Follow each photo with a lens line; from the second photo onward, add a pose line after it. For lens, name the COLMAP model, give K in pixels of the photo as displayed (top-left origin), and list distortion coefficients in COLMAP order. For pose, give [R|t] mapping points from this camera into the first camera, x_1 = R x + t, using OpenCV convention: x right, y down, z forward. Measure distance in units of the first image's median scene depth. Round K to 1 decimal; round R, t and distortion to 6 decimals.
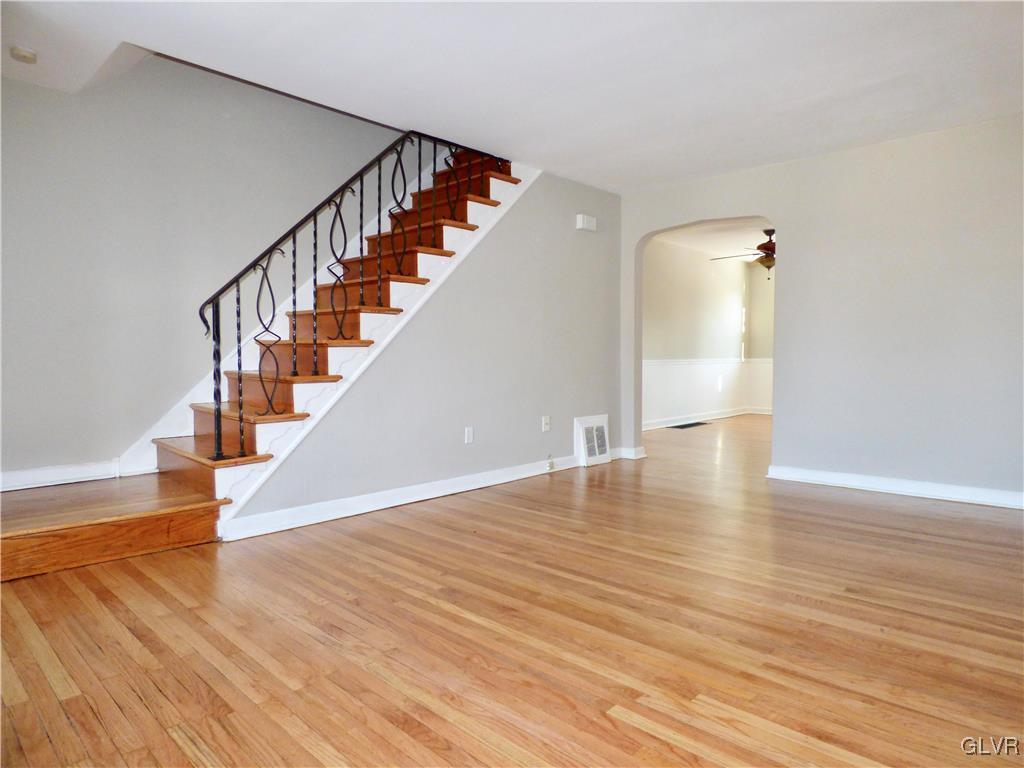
lens RADIAL K [[628.2, 0, 516.0], [0, 628.2, 384.9], [0, 0, 1]] dist [-0.010092, -0.004517]
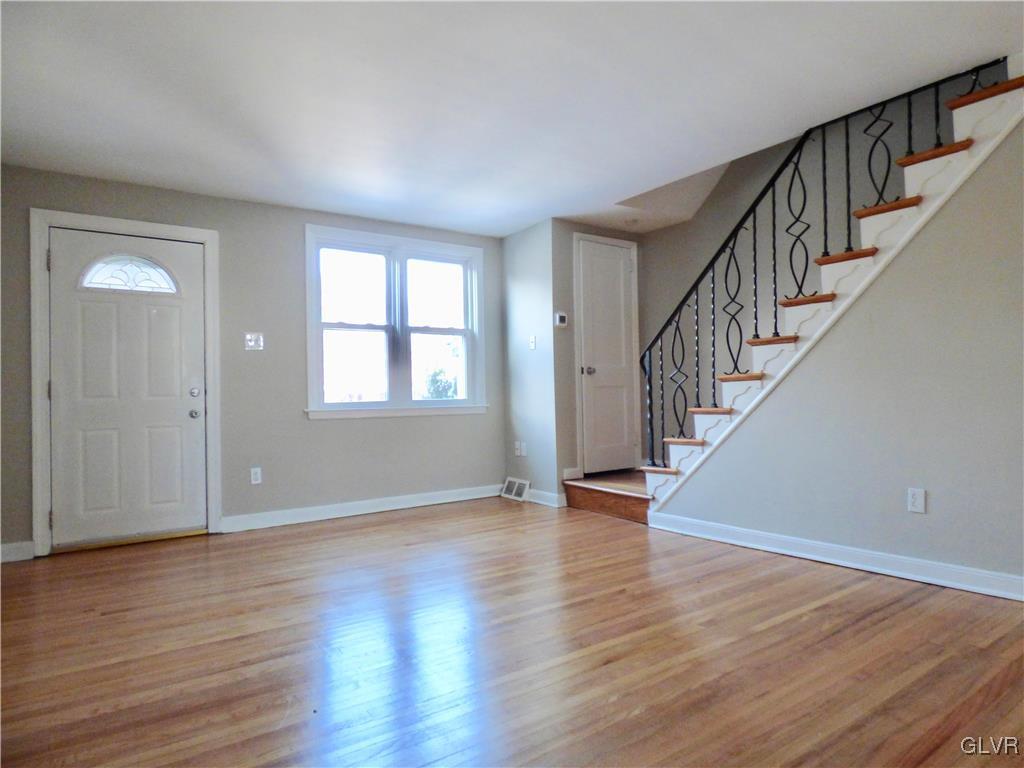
lens RADIAL K [[628.2, 0, 516.3], [0, 628.2, 385.4], [0, 0, 1]] dist [-0.010092, -0.004517]
pose [[-0.172474, -0.007164, -0.984988, 0.913958], [-0.027449, 0.999620, -0.002464, -0.045560], [0.984632, 0.026612, -0.172605, 0.919681]]
